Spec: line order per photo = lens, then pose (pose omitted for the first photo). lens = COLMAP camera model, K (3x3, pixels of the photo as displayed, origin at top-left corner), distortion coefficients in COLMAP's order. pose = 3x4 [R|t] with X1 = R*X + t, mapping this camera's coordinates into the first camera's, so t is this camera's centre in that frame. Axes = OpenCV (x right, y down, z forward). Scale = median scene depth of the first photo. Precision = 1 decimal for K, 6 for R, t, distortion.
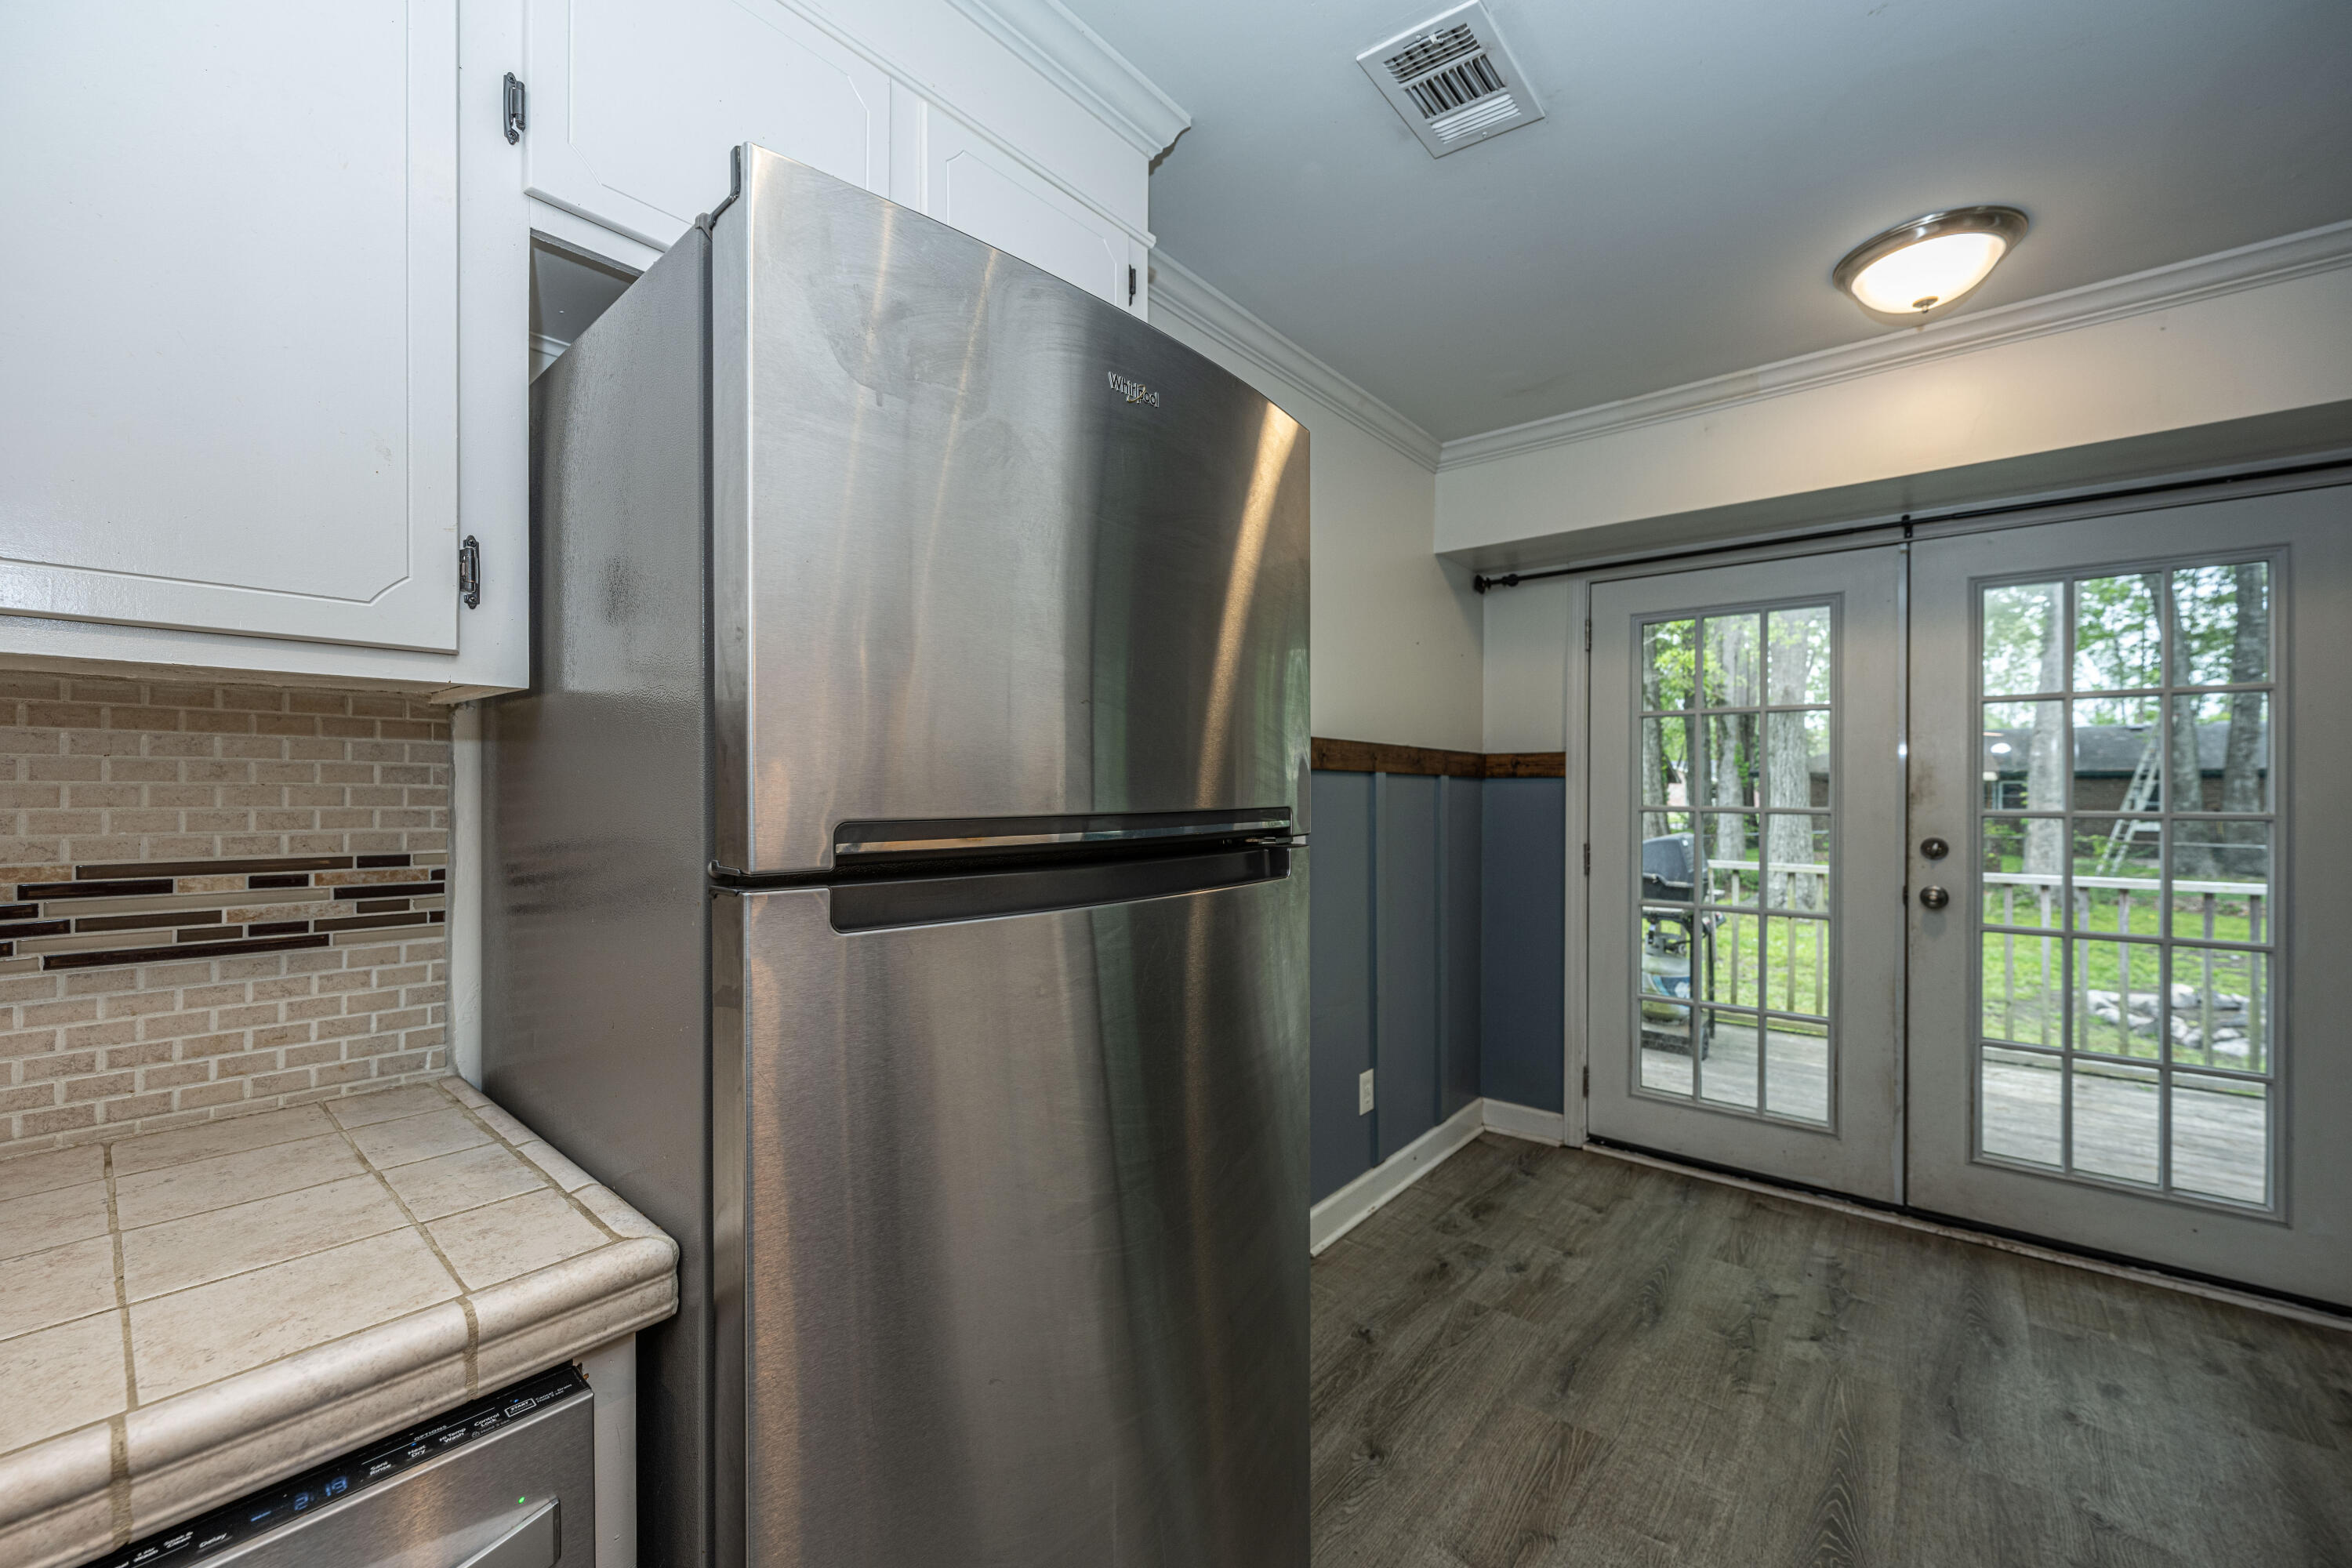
lens RADIAL K [[949.4, 0, 1213.4], [0, 949.4, 781.9], [0, 0, 1]] dist [-0.002411, -0.000010]
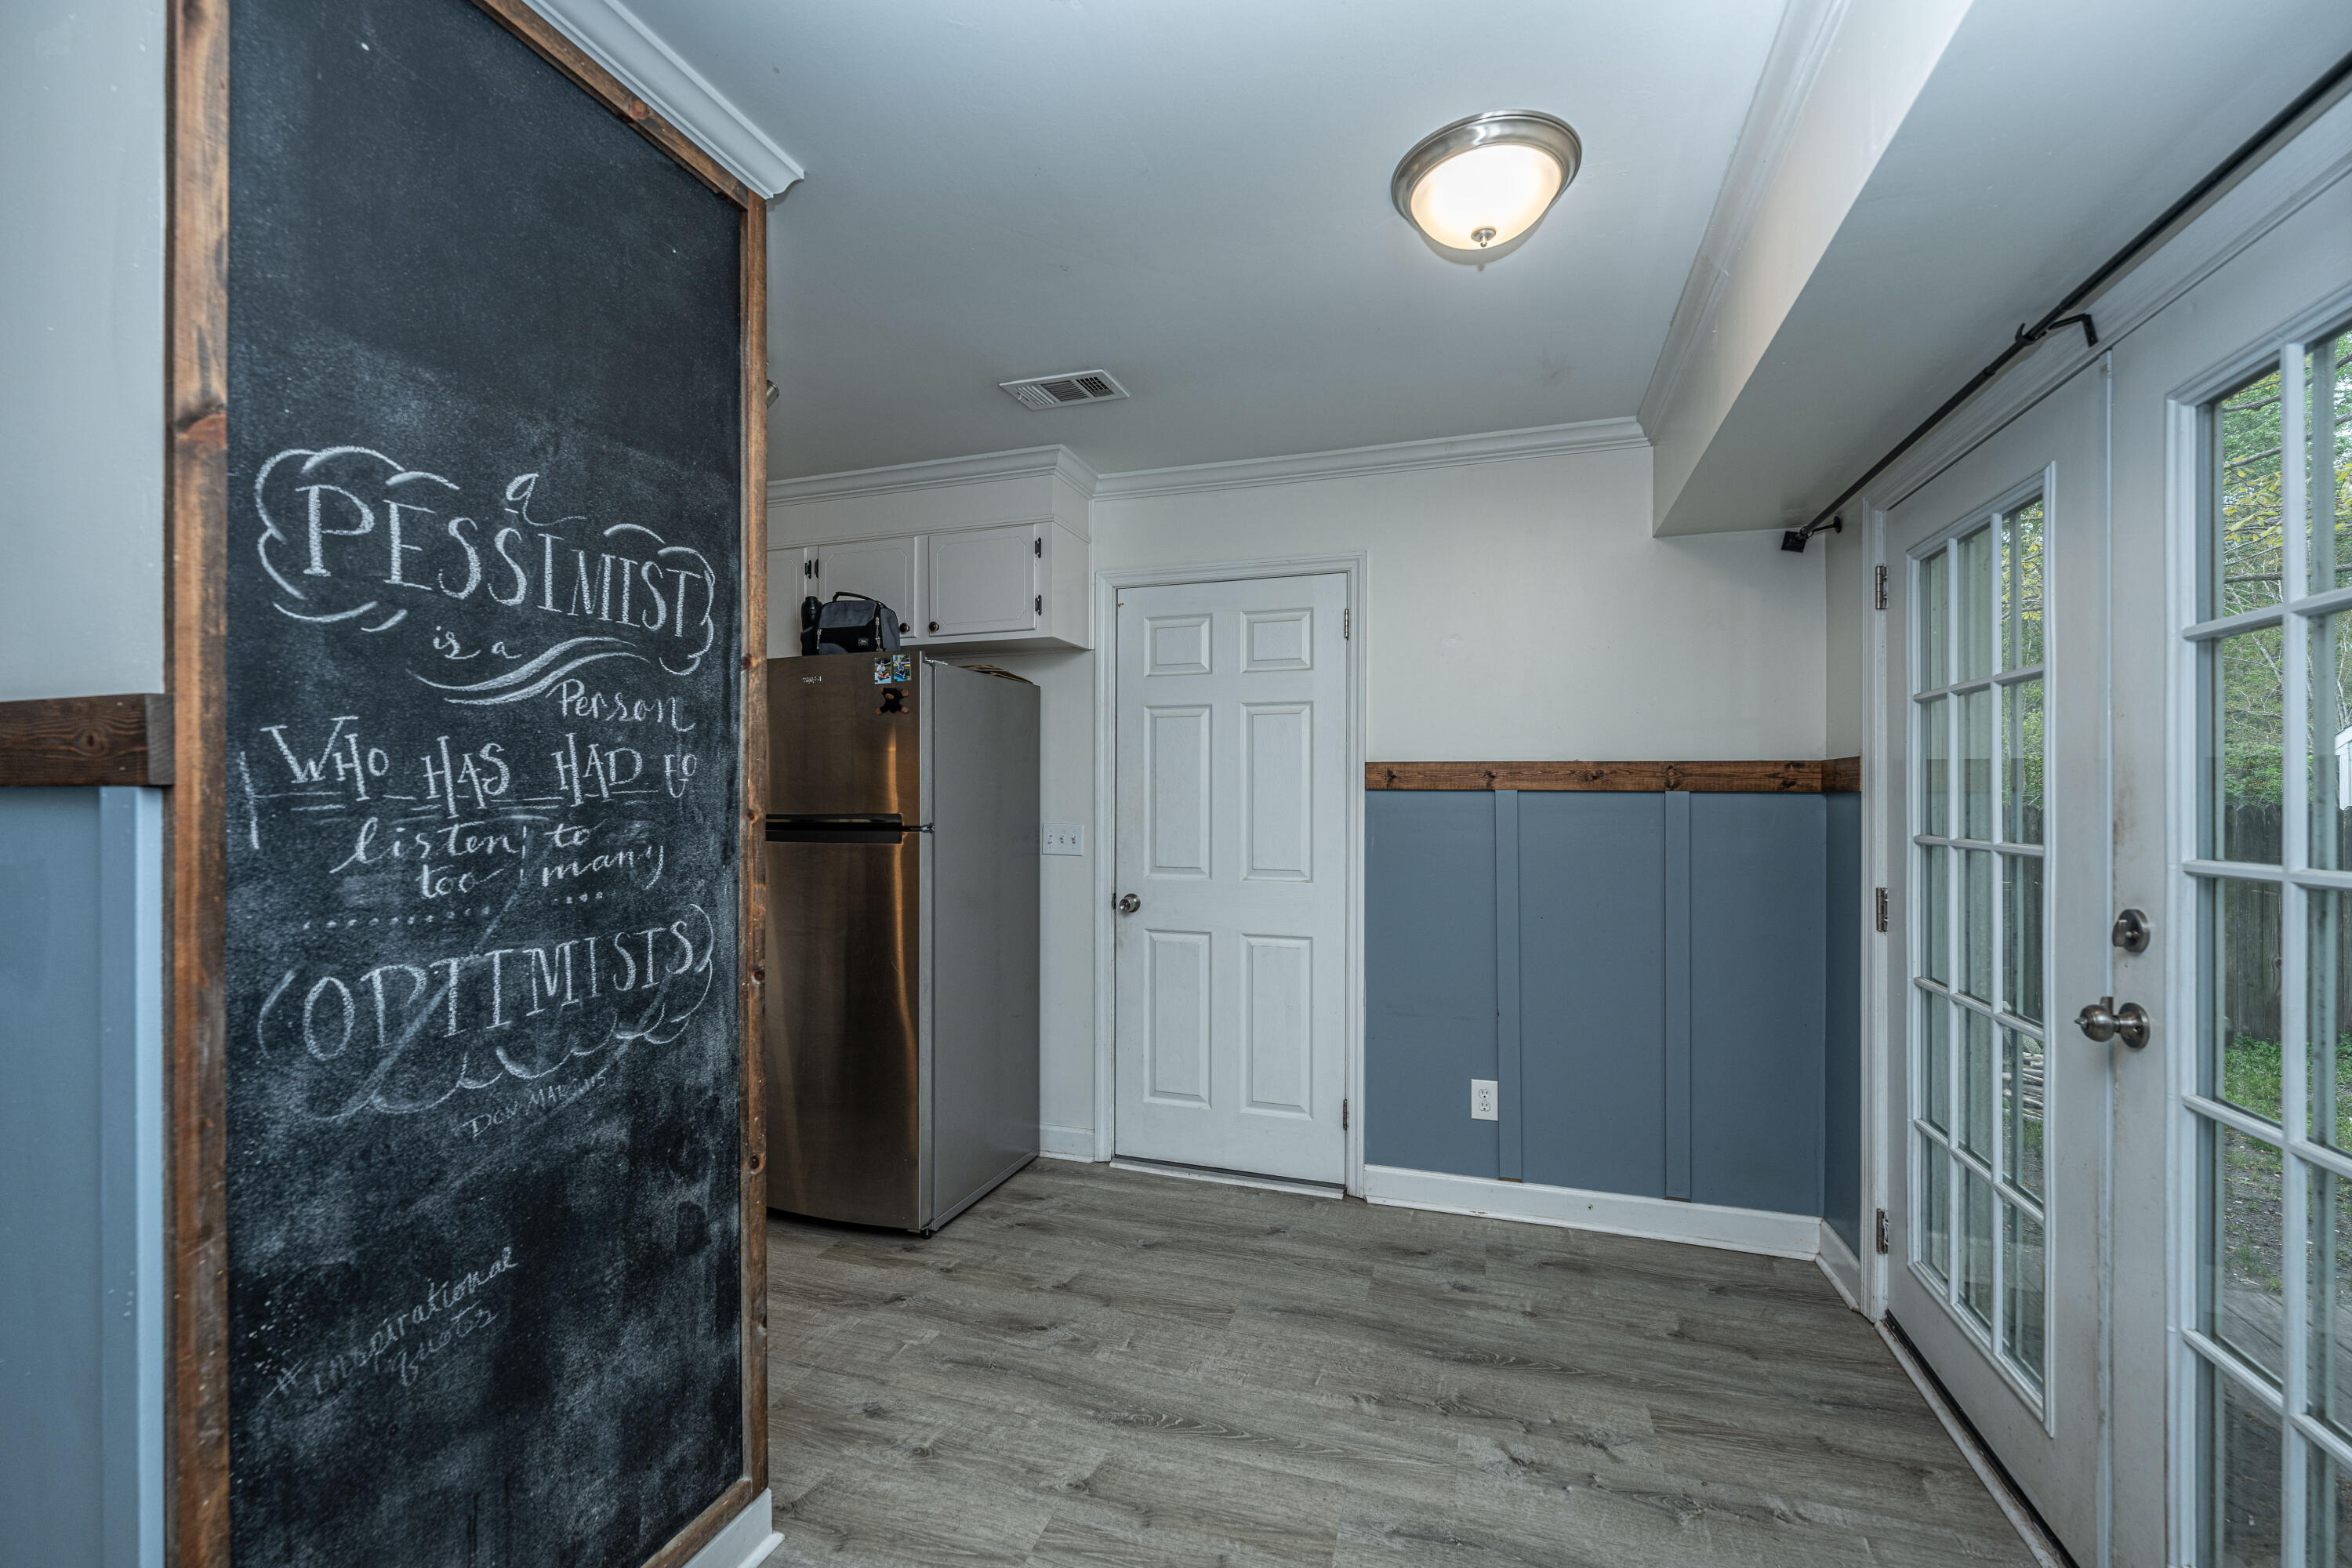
lens RADIAL K [[949.4, 0, 1182.2], [0, 949.4, 791.1], [0, 0, 1]] dist [-0.002411, -0.000010]
pose [[0.361222, -0.007855, -0.932447, 1.033105], [-0.002938, 0.999950, -0.009562, 0.001895], [0.932475, 0.006193, 0.361181, 0.326806]]
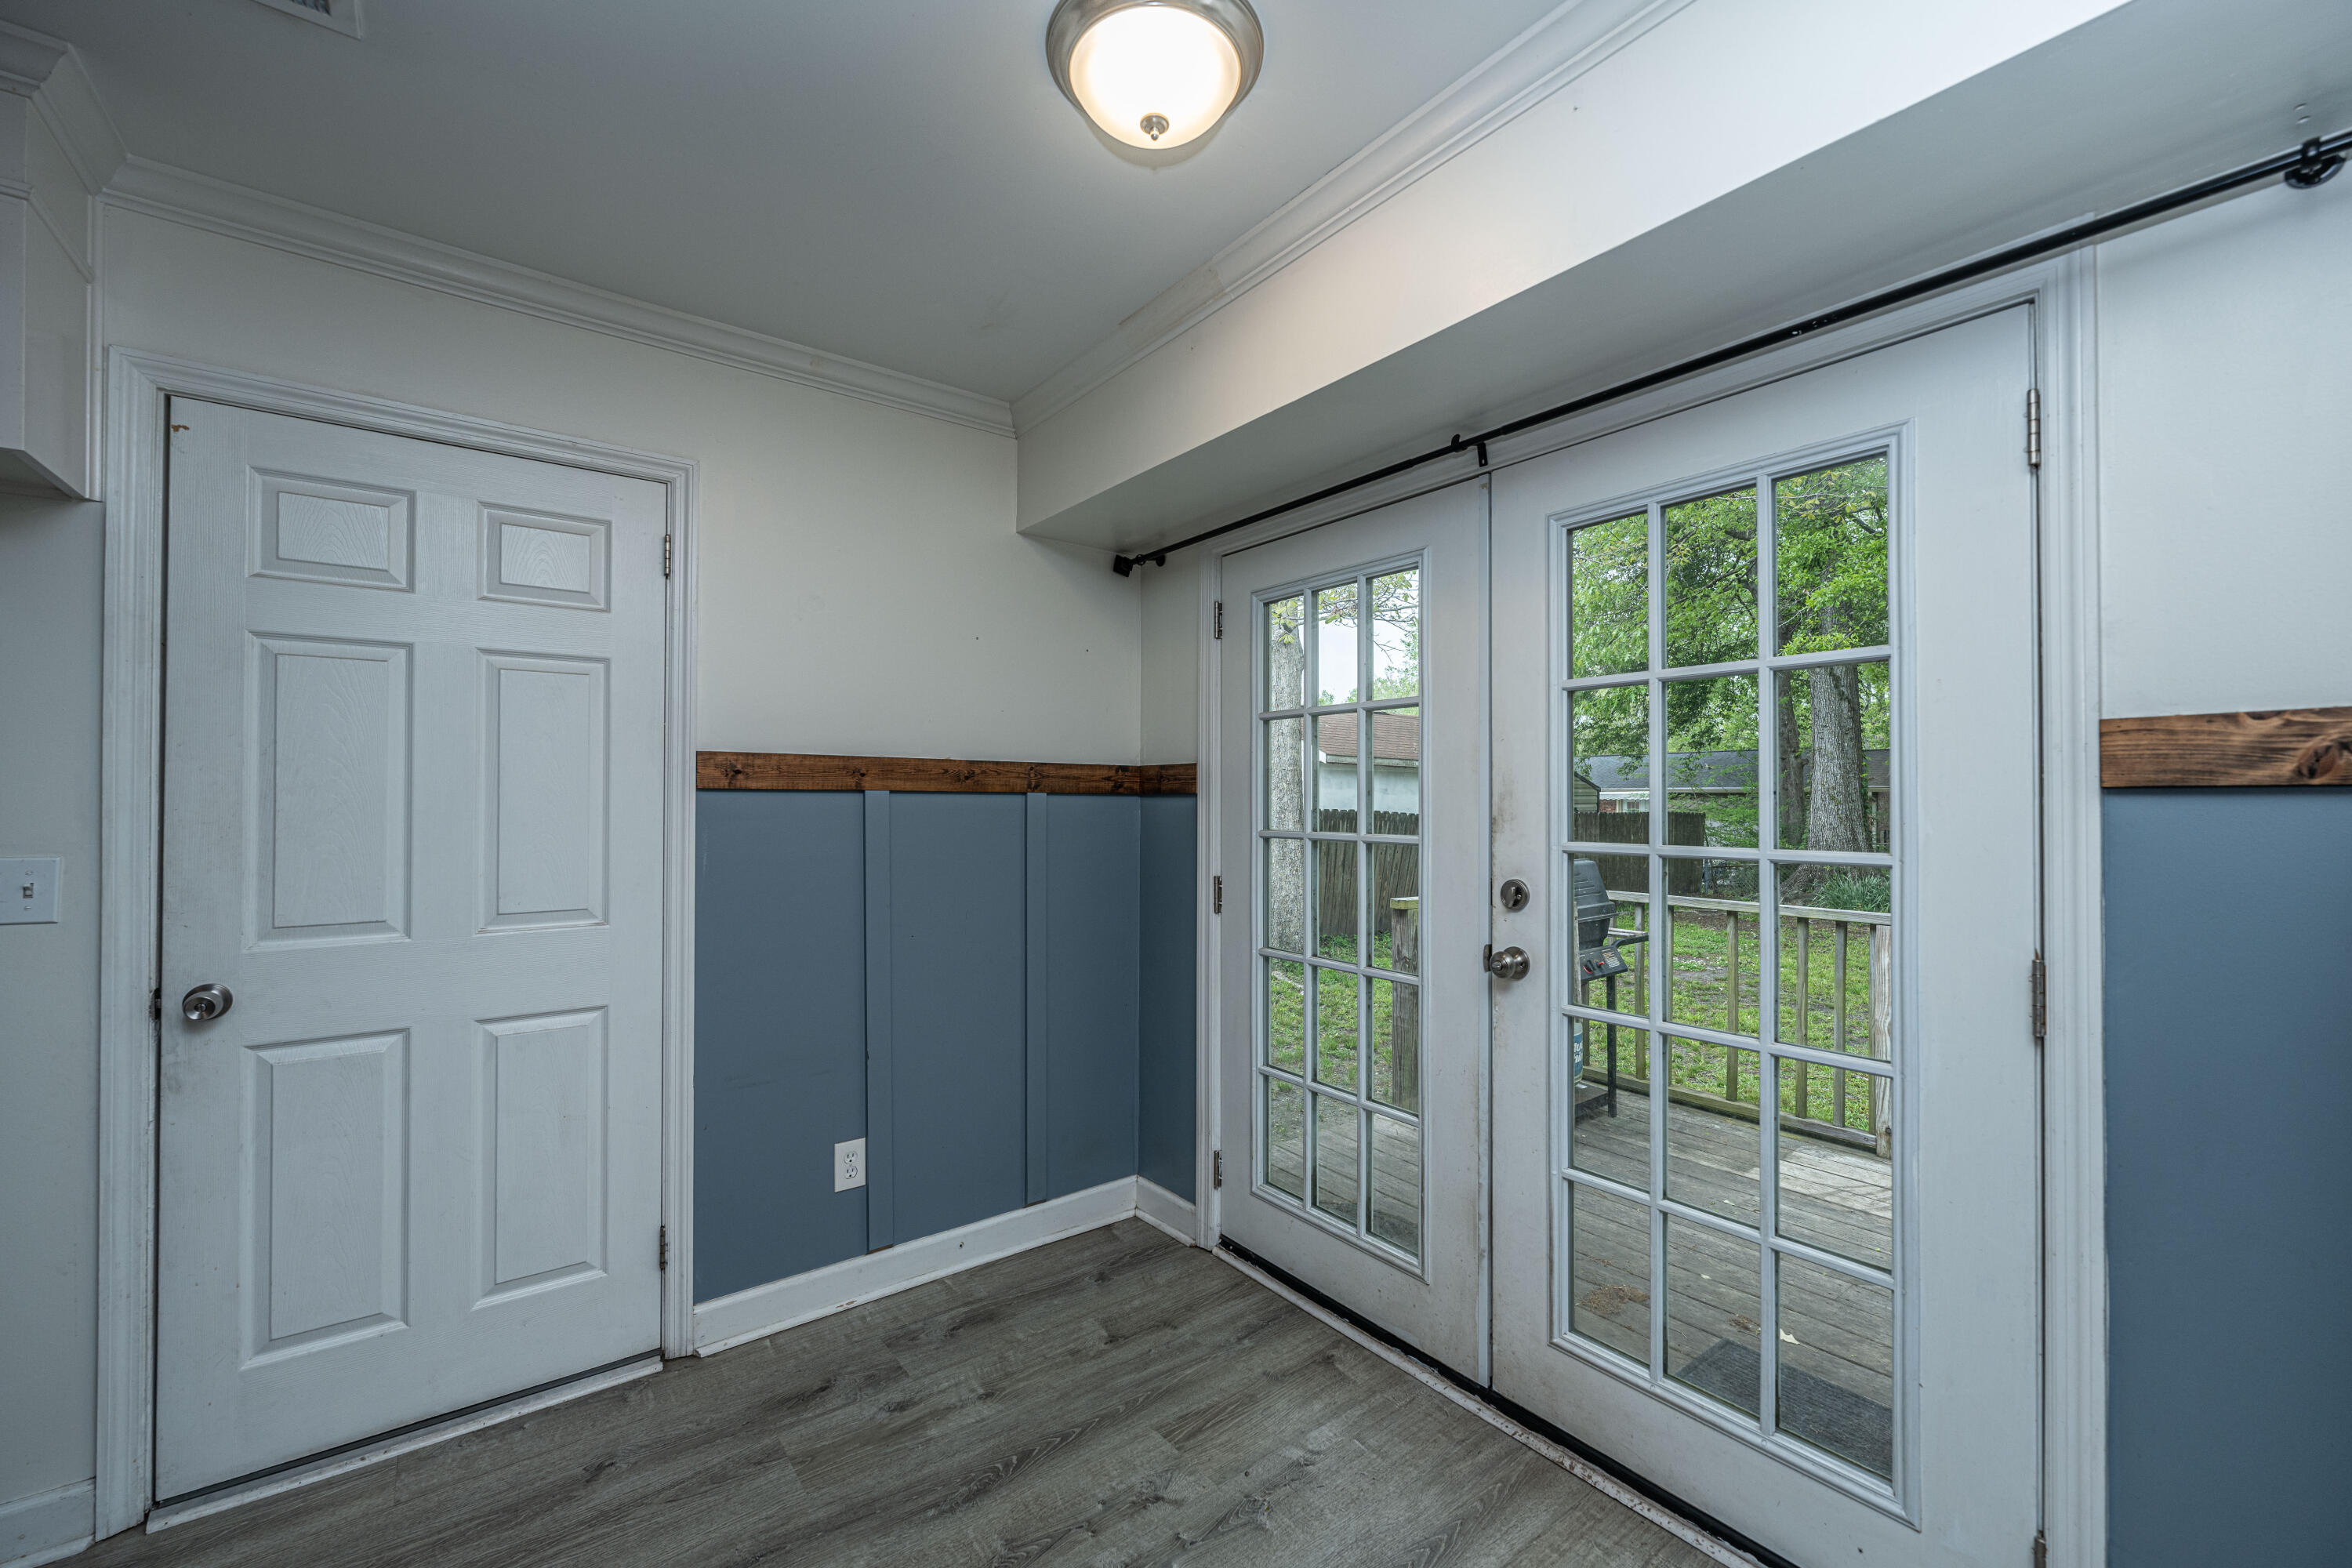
lens RADIAL K [[949.4, 0, 1189.9], [0, 949.4, 788.0], [0, 0, 1]] dist [-0.002411, -0.000010]
pose [[0.972959, -0.005213, -0.230920, 0.674662], [0.001843, 0.999889, -0.014805, 0.000856], [0.230972, 0.013979, 0.972860, 0.240666]]
